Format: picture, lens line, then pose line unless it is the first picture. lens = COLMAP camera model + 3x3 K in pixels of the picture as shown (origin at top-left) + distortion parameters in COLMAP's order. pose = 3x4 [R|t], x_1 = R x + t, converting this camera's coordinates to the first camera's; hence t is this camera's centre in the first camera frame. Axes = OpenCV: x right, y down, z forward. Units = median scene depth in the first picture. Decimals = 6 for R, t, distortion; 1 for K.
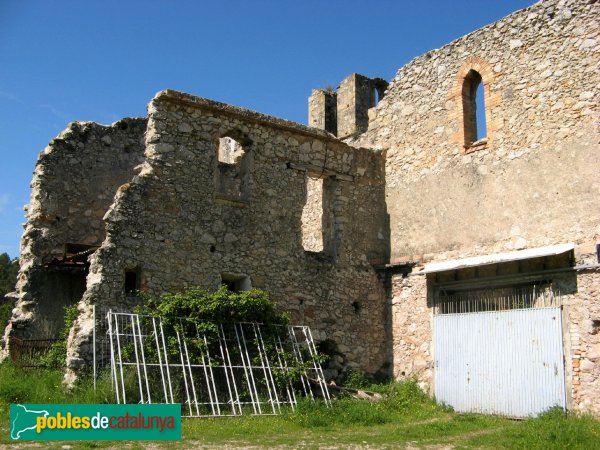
lens RADIAL K [[648.9, 0, 300.0], [0, 648.9, 225.0], [0, 0, 1]] dist [-0.047576, -0.012403]
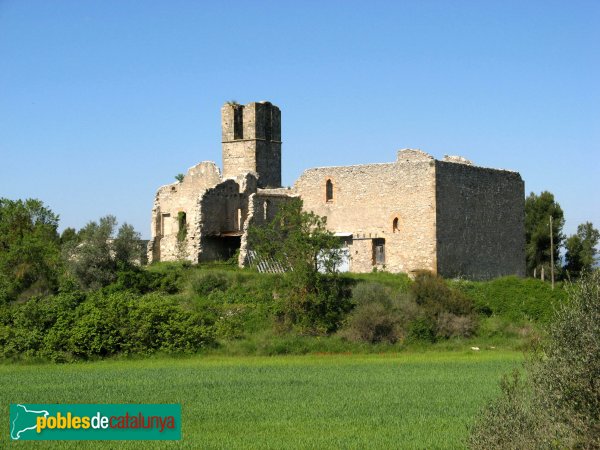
lens RADIAL K [[648.9, 0, 300.0], [0, 648.9, 225.0], [0, 0, 1]] dist [-0.047576, -0.012403]
pose [[0.965680, -0.004150, 0.259701, -0.799071], [-0.031304, 0.990724, 0.132232, -0.454822], [-0.257841, -0.135824, 0.956593, -2.351560]]
